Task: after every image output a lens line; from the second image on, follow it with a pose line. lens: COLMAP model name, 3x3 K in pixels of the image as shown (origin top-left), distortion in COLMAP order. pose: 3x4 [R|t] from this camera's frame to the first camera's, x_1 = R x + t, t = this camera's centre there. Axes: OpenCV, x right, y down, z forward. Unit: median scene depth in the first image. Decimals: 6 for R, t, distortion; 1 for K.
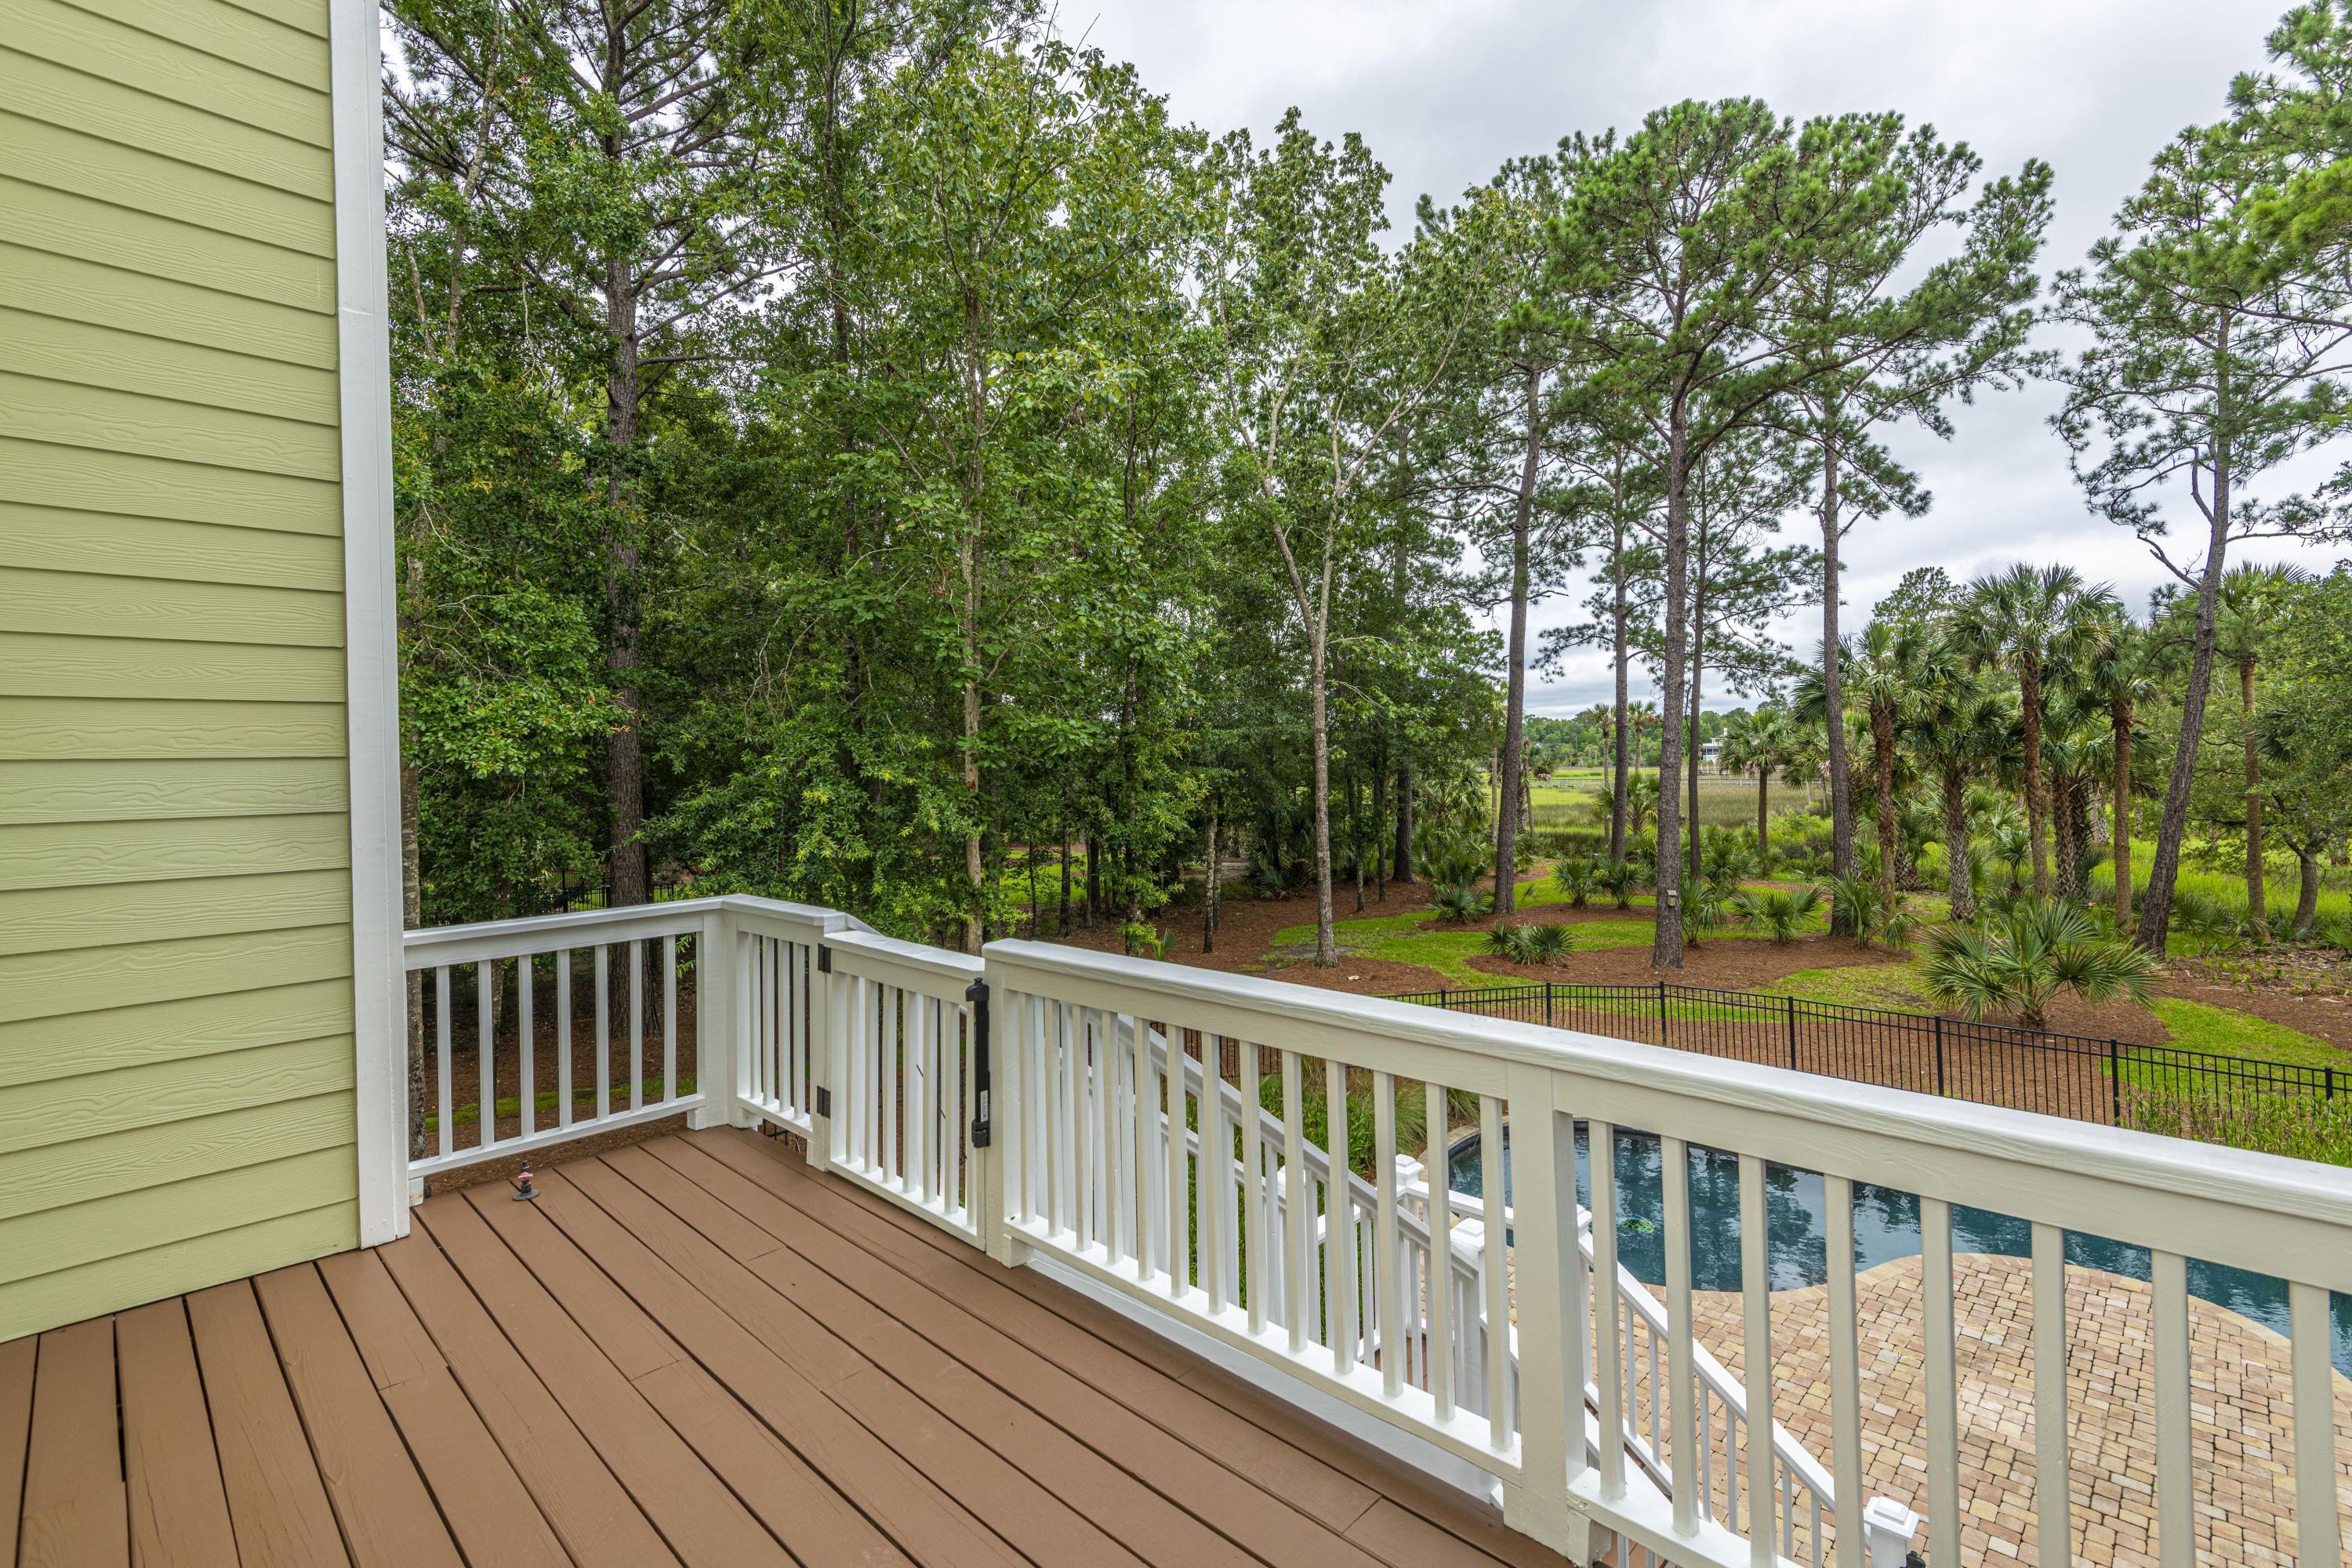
lens RADIAL K [[1054.6, 0, 1176.3], [0, 1054.6, 752.1], [0, 0, 1]] dist [0.015079, -0.009483]
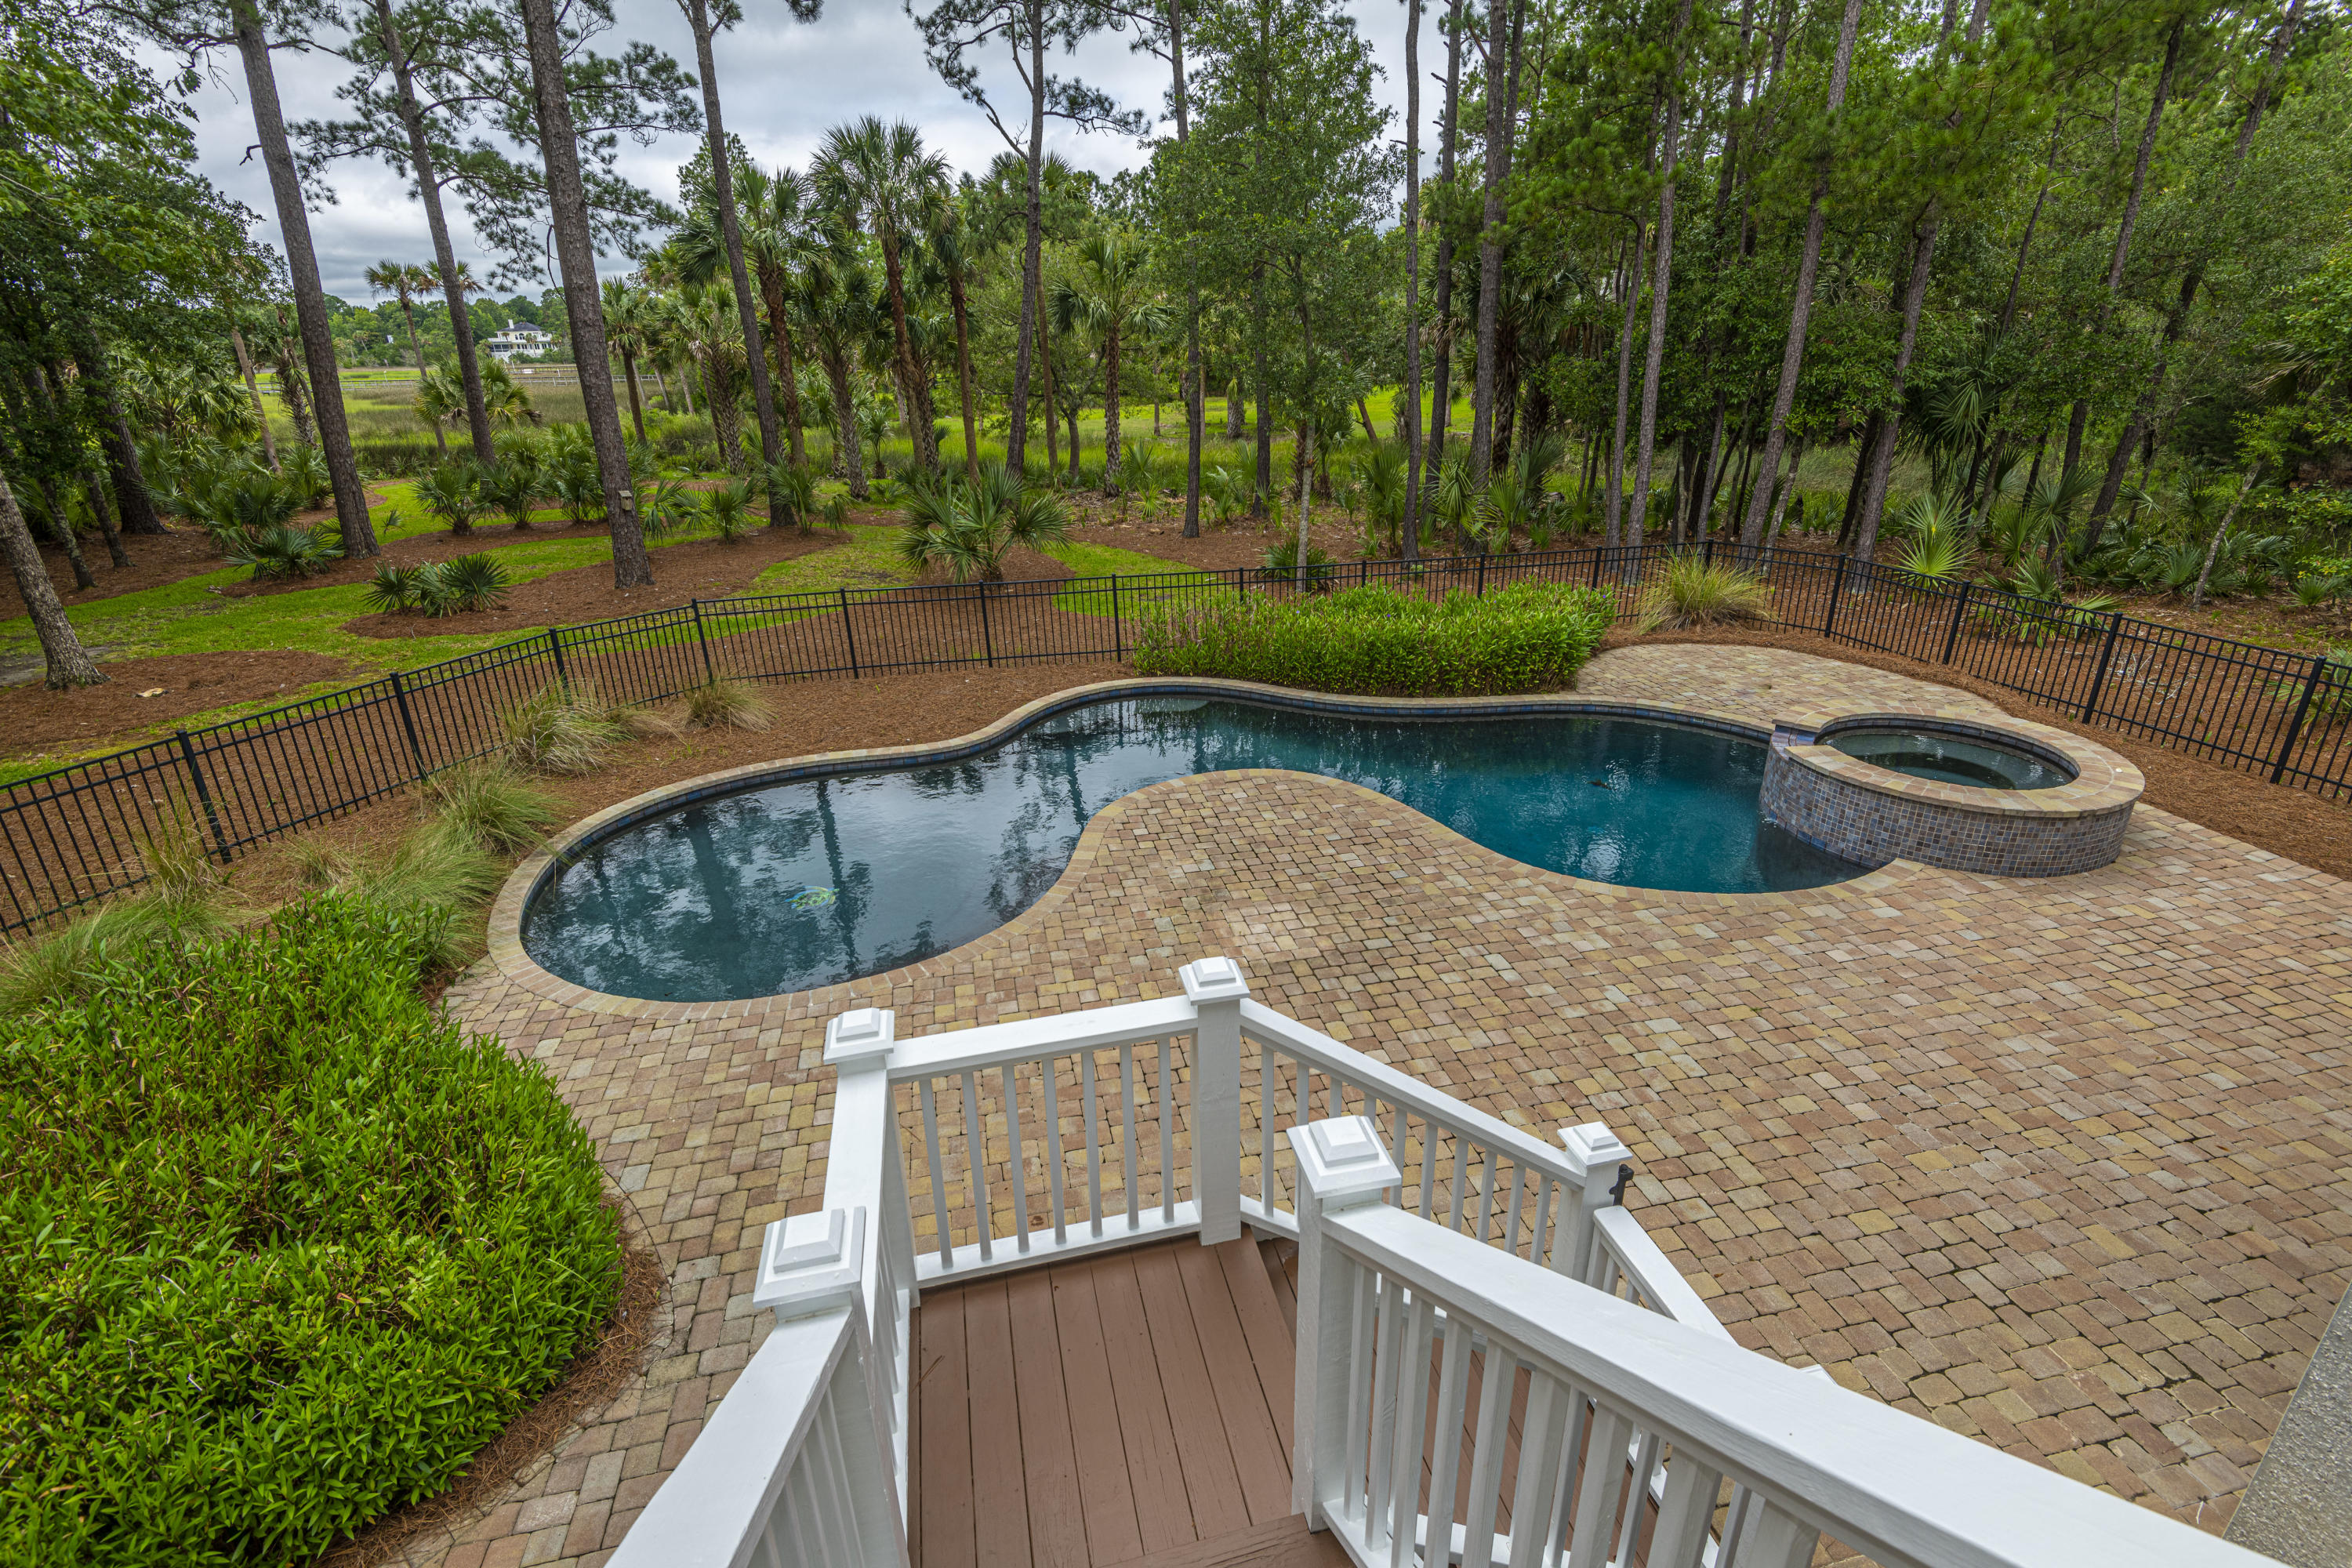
lens RADIAL K [[1054.6, 0, 1193.0], [0, 1054.6, 779.1], [0, 0, 1]] dist [0.015079, -0.009483]
pose [[0.528925, -0.312867, 0.788893, -0.009742], [-0.005609, 0.928257, 0.371898, 0.026150], [-0.848650, -0.201131, 0.489223, 0.157960]]
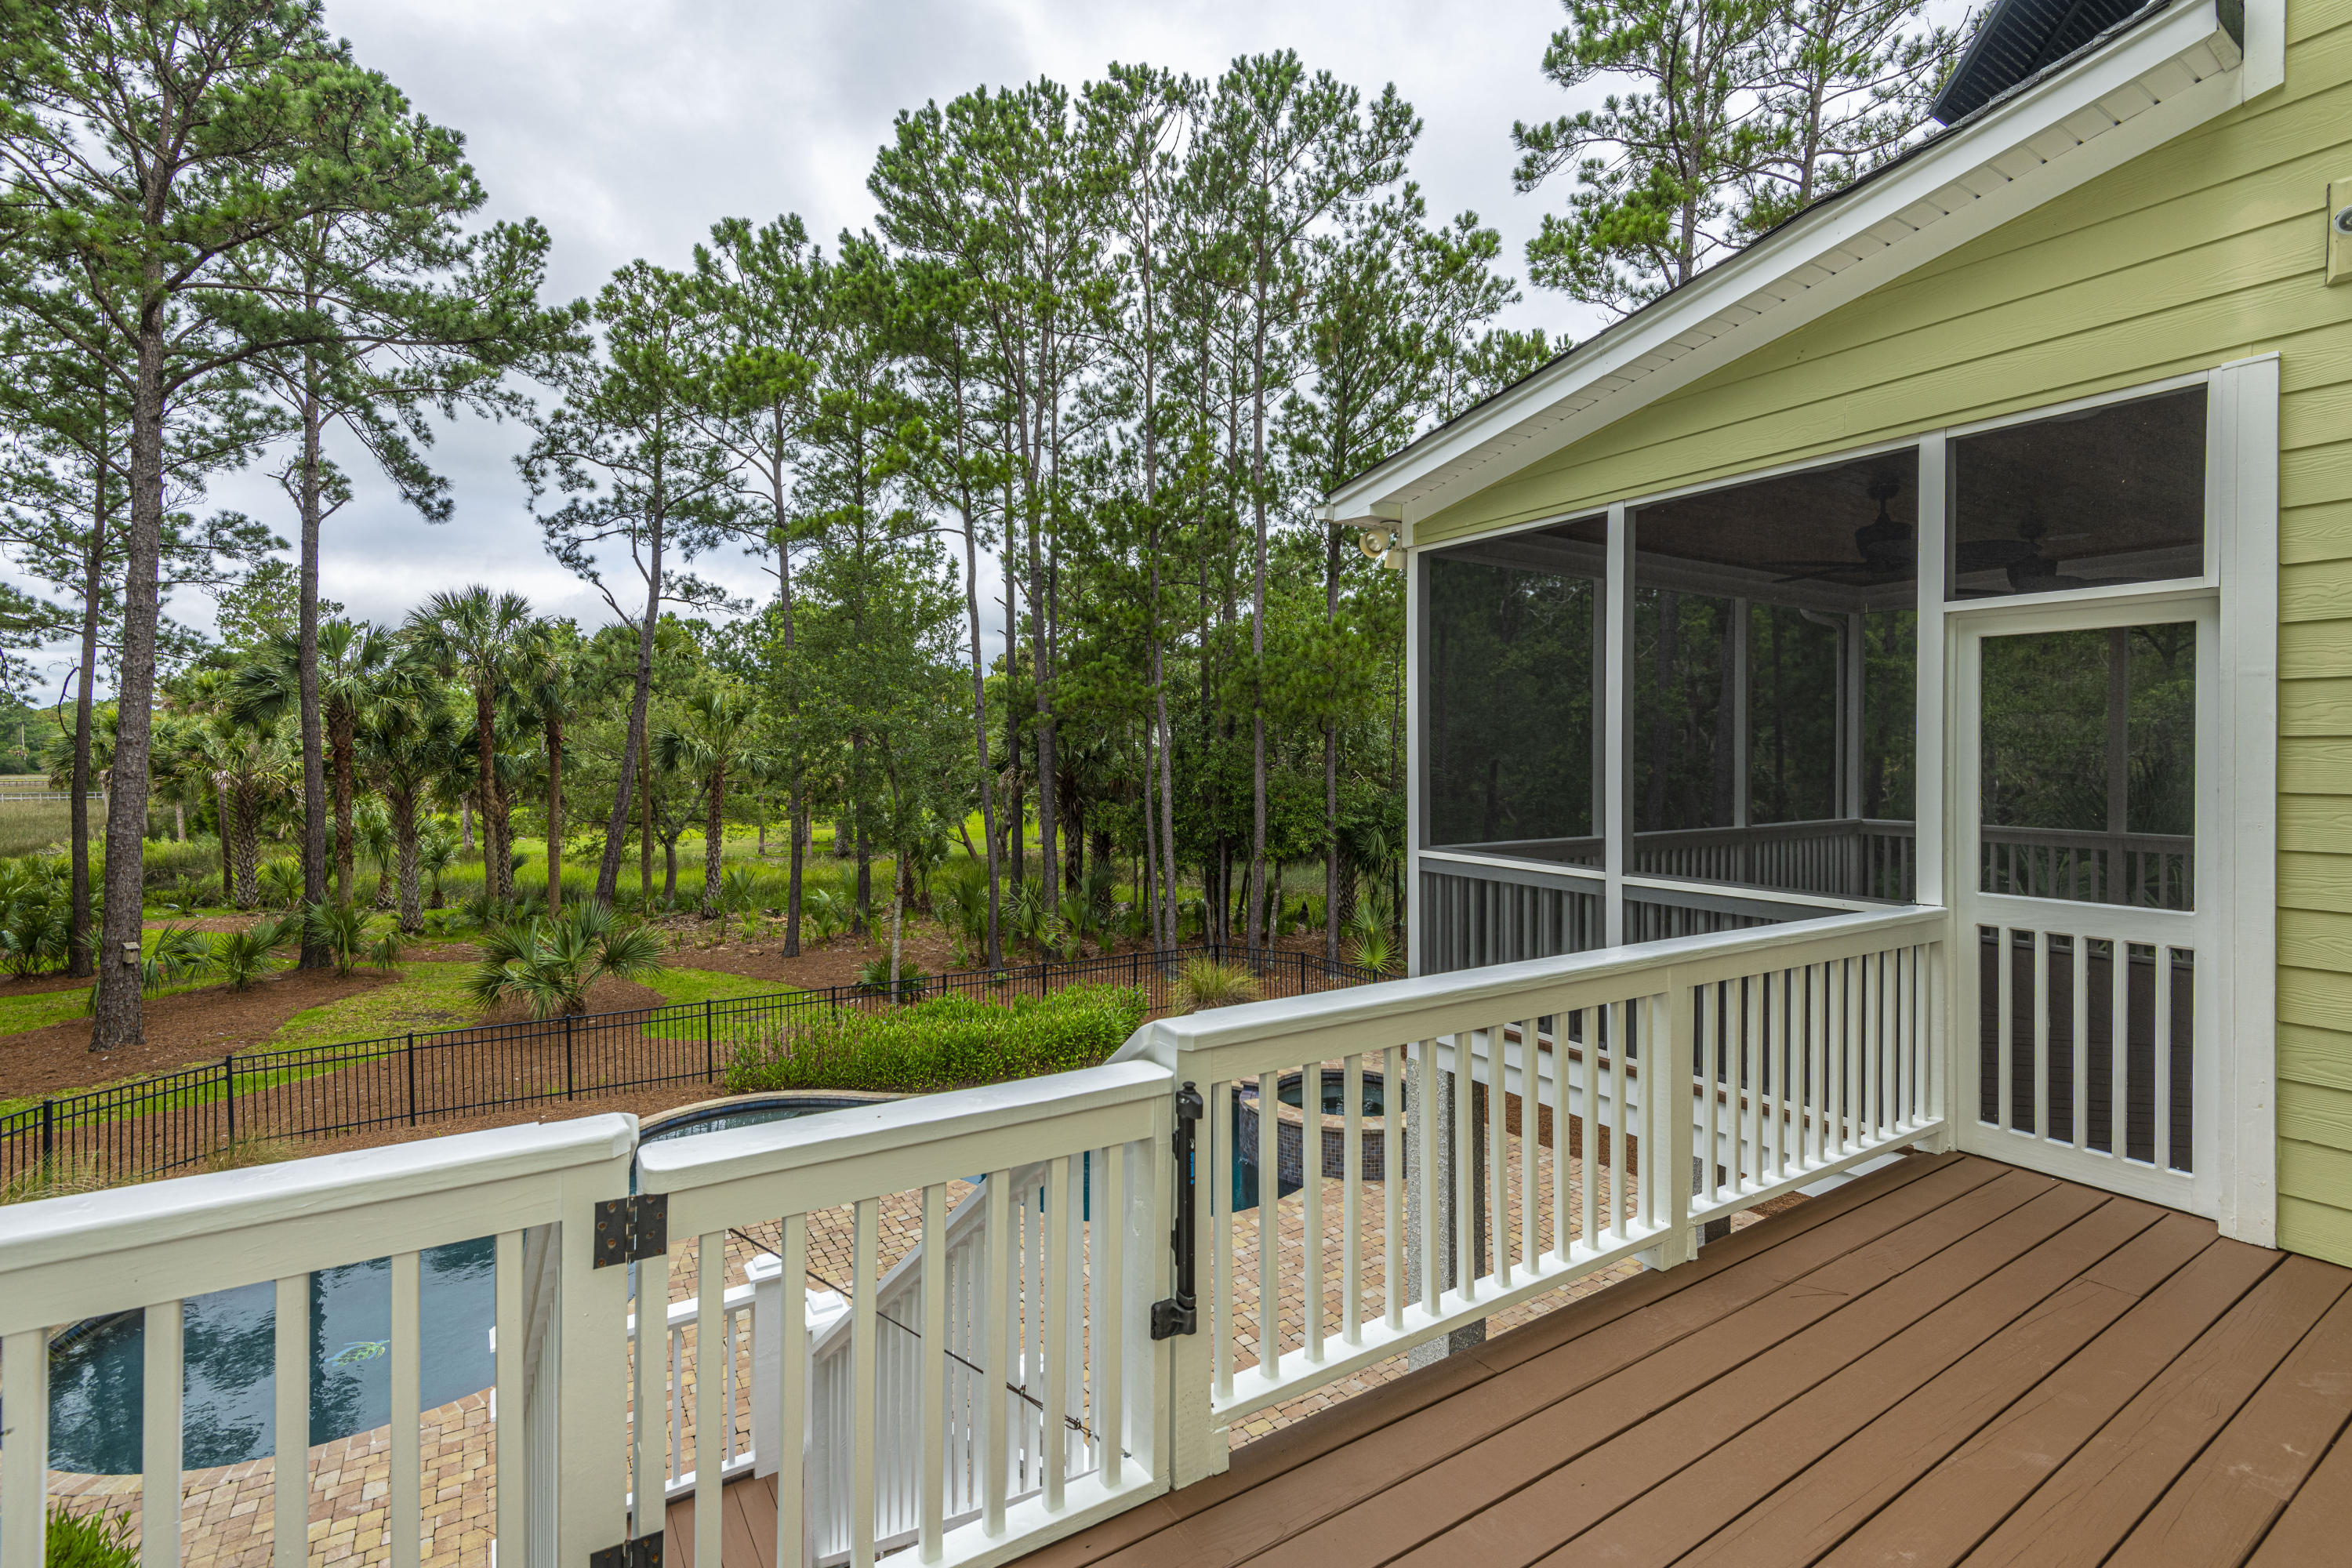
lens RADIAL K [[1054.6, 0, 1186.7], [0, 1054.6, 764.7], [0, 0, 1]] dist [0.015079, -0.009483]
pose [[0.207636, 0.013821, 0.978108, -0.092972], [-0.014898, 0.999829, -0.010966, 0.001935], [-0.978093, -0.012295, 0.207807, 0.097988]]
